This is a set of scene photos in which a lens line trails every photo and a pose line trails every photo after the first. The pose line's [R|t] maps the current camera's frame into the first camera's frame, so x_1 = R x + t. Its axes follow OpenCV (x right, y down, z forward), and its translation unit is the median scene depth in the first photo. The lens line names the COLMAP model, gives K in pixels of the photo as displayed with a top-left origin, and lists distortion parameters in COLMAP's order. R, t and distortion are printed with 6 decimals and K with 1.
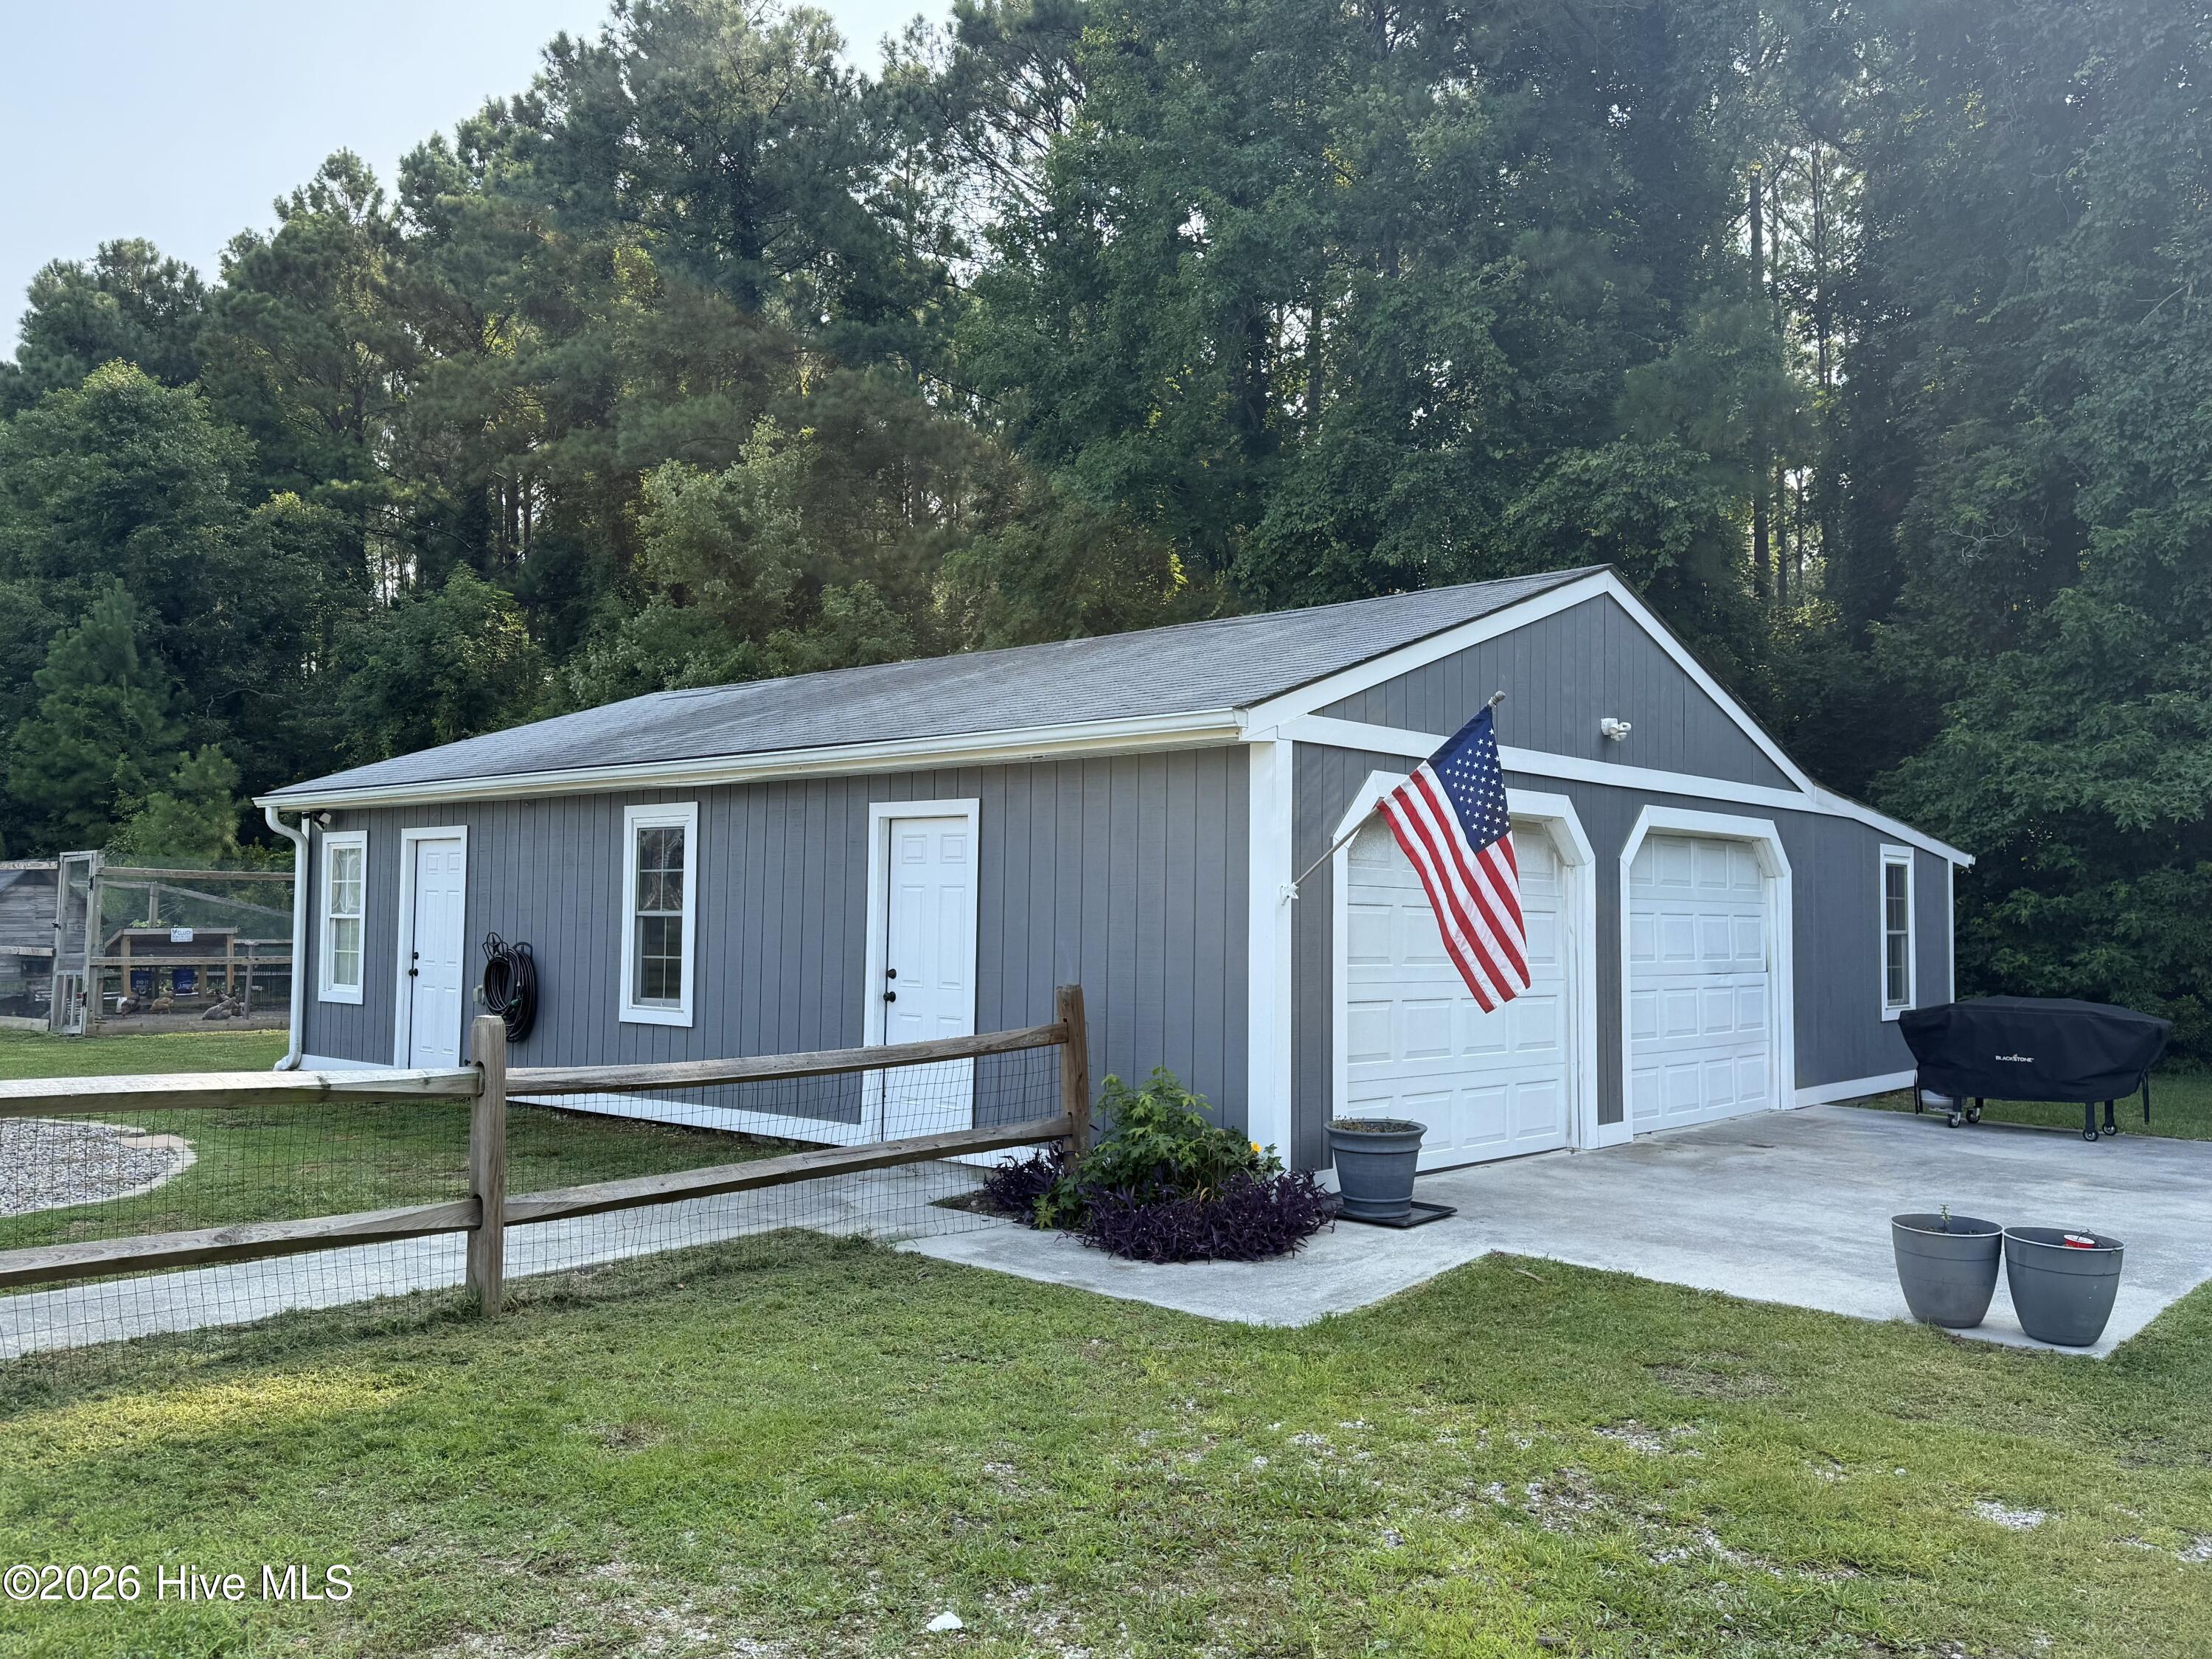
lens RADIAL K [[1750.8, 0, 1106.0], [0, 1750.8, 829.5], [0, 0, 1]] dist [0.003619, 0.001152]
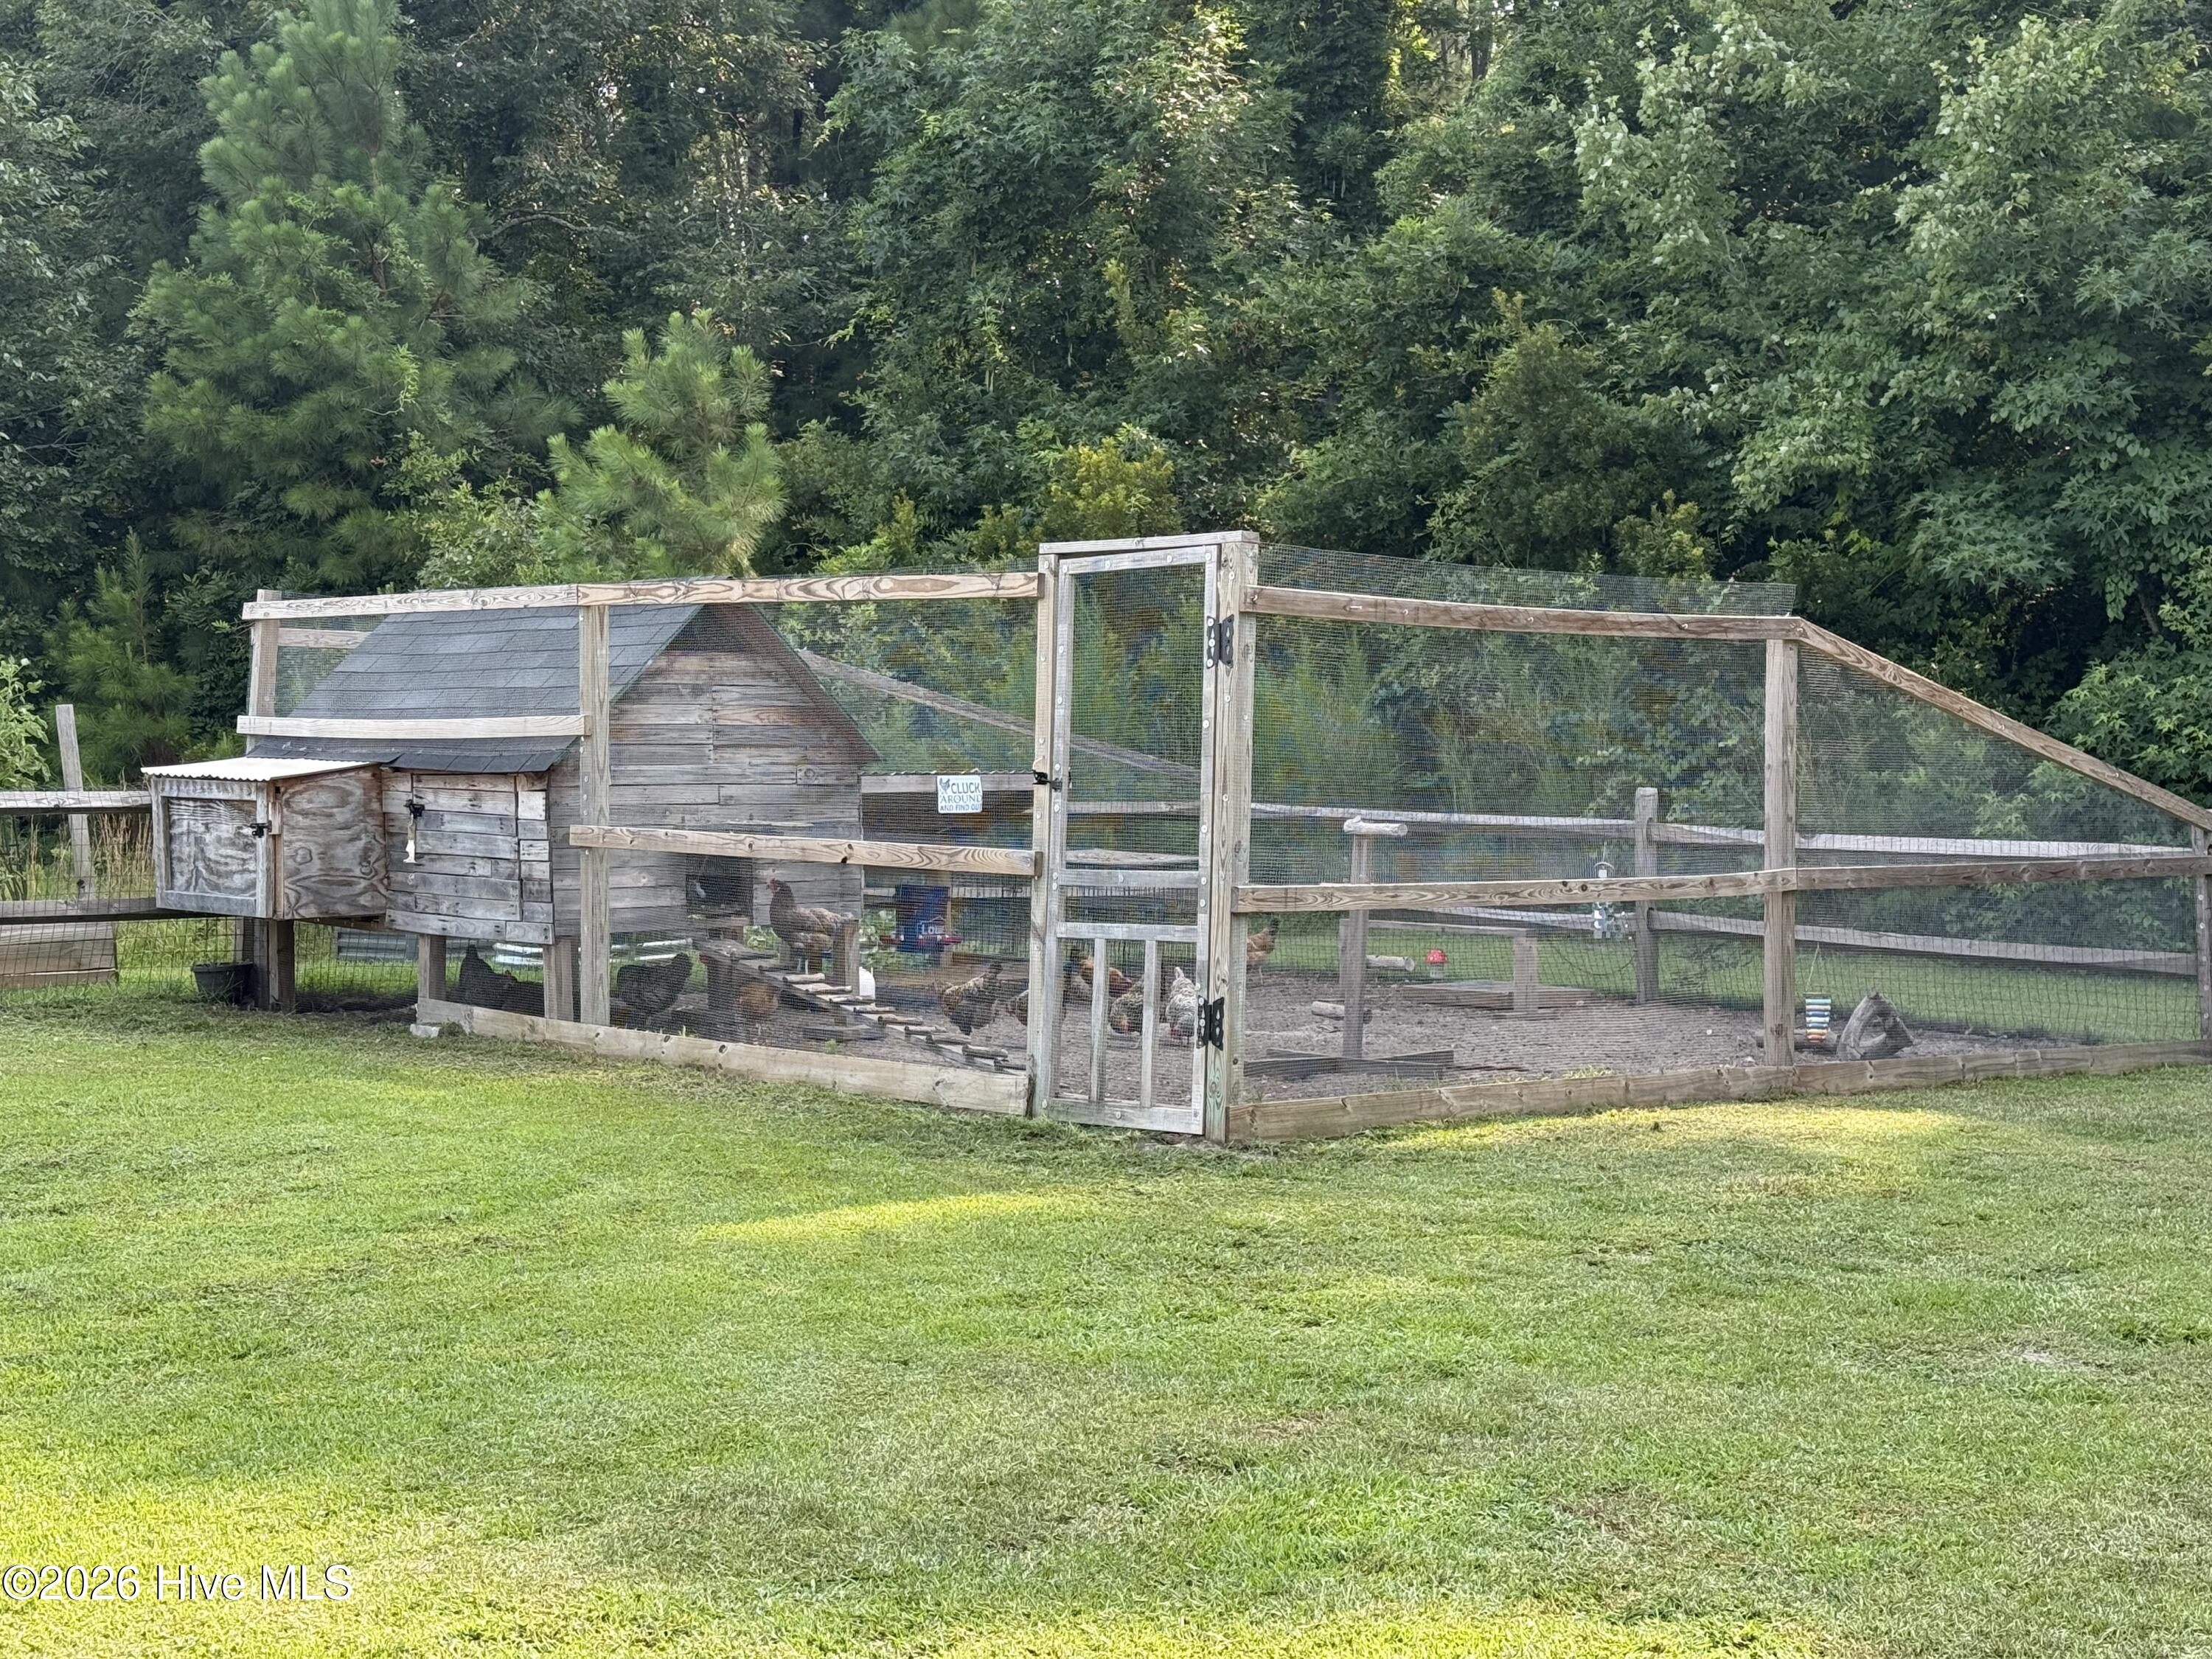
lens RADIAL K [[3183.4, 0, 1106.0], [0, 3183.4, 829.5], [0, 0, 1]] dist [0.208902, -0.008095]
pose [[0.990570, 0.009264, -0.136690, -0.294410], [0.001729, 0.996786, 0.080087, 0.010768], [0.136993, -0.079569, 0.987371, 0.254345]]
